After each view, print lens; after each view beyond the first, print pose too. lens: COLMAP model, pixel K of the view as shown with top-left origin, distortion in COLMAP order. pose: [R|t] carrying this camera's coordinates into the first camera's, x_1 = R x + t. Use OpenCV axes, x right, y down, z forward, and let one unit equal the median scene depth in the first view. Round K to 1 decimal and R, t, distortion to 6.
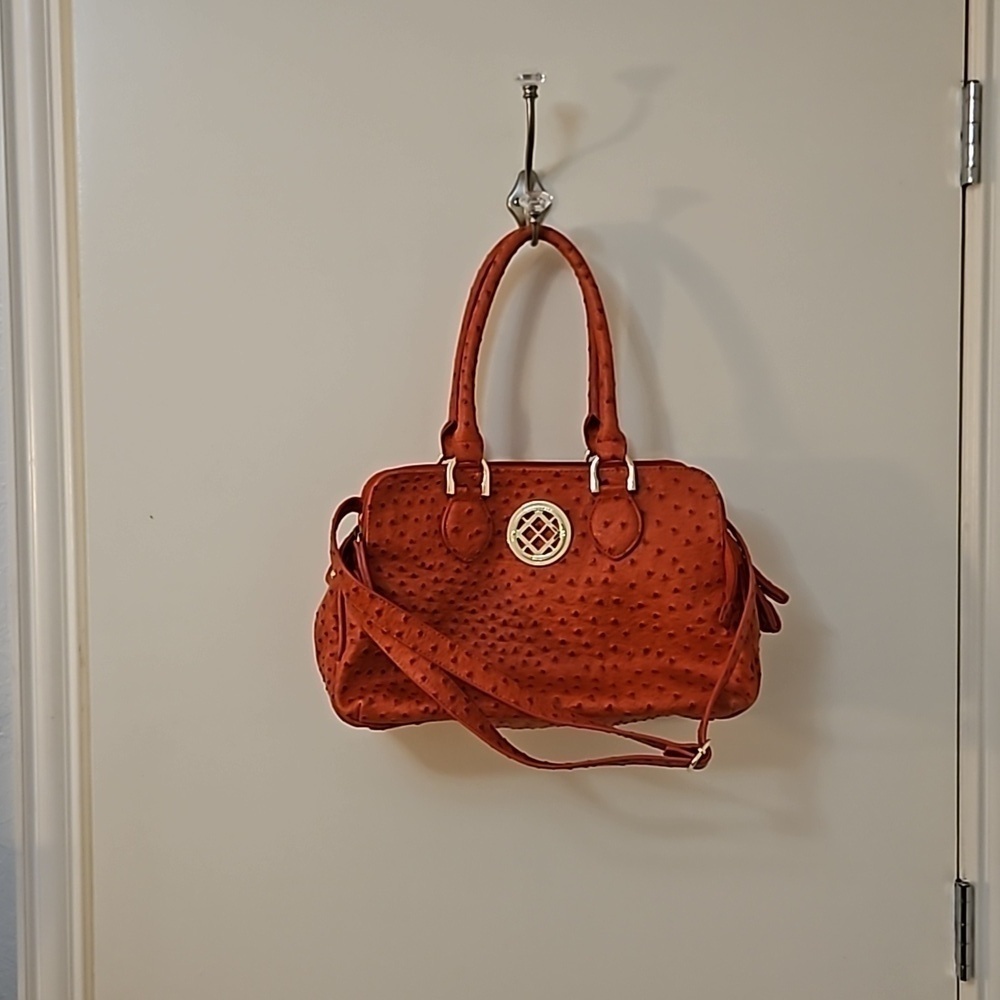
lens RADIAL K [[1459.8, 0, 501.8], [0, 1459.8, 519.2], [0, 0, 1]] dist [0.044504, 0.020505]
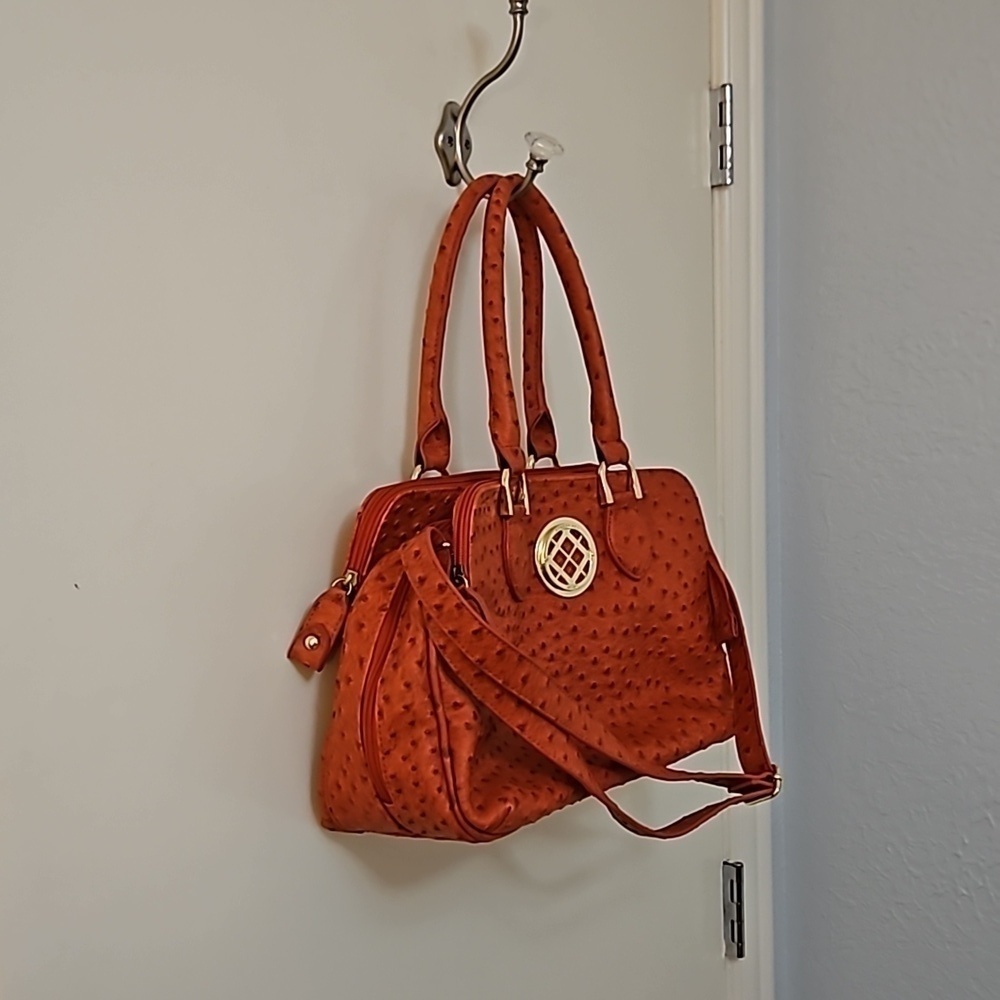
lens RADIAL K [[1459.8, 0, 501.8], [0, 1459.8, 519.2], [0, 0, 1]] dist [0.044504, 0.020505]
pose [[0.638685, -0.062456, 0.766929, -0.622066], [0.064648, 0.997532, 0.027397, -0.036102], [-0.766747, 0.032082, 0.641147, 0.507135]]
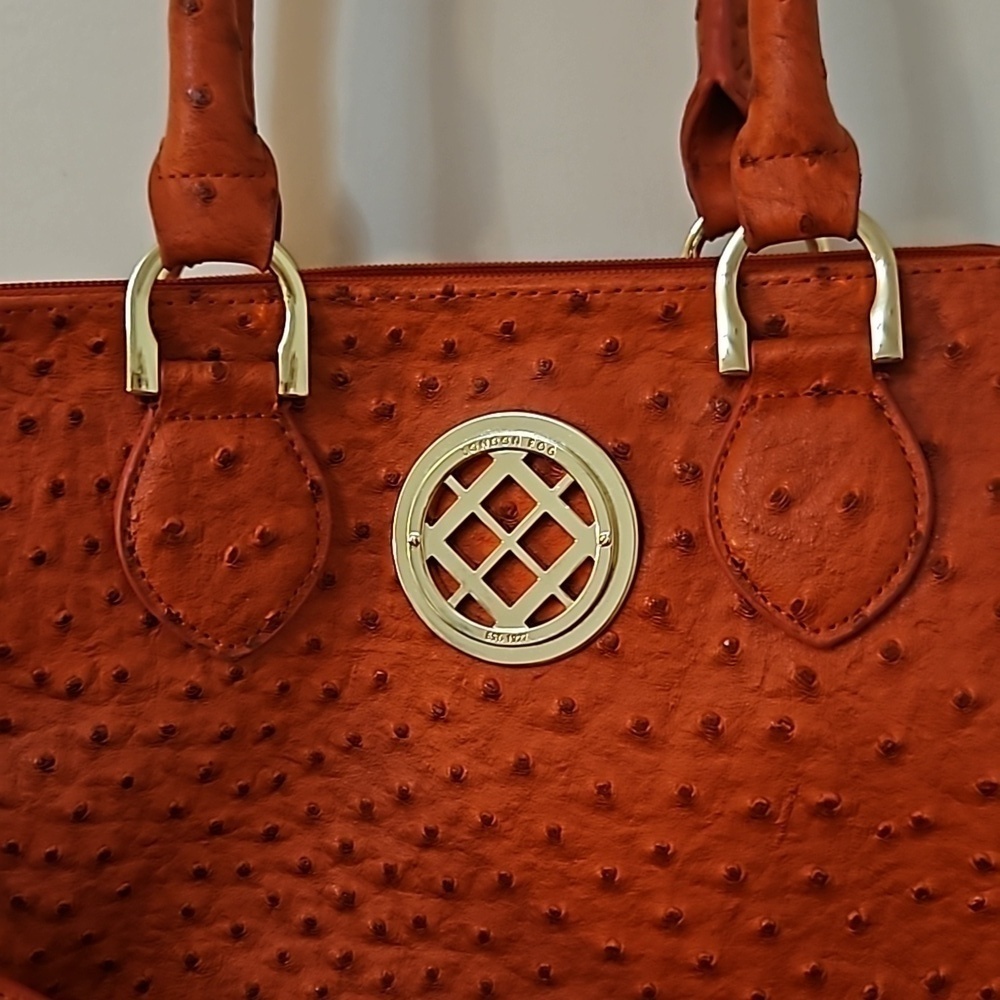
lens RADIAL K [[1459.8, 0, 501.8], [0, 1459.8, 519.2], [0, 0, 1]] dist [0.044504, 0.020505]
pose [[0.998604, -0.018016, -0.049650, 0.036636], [0.022413, 0.995737, 0.089469, -0.016578], [0.047826, -0.090457, 0.994751, 0.748977]]
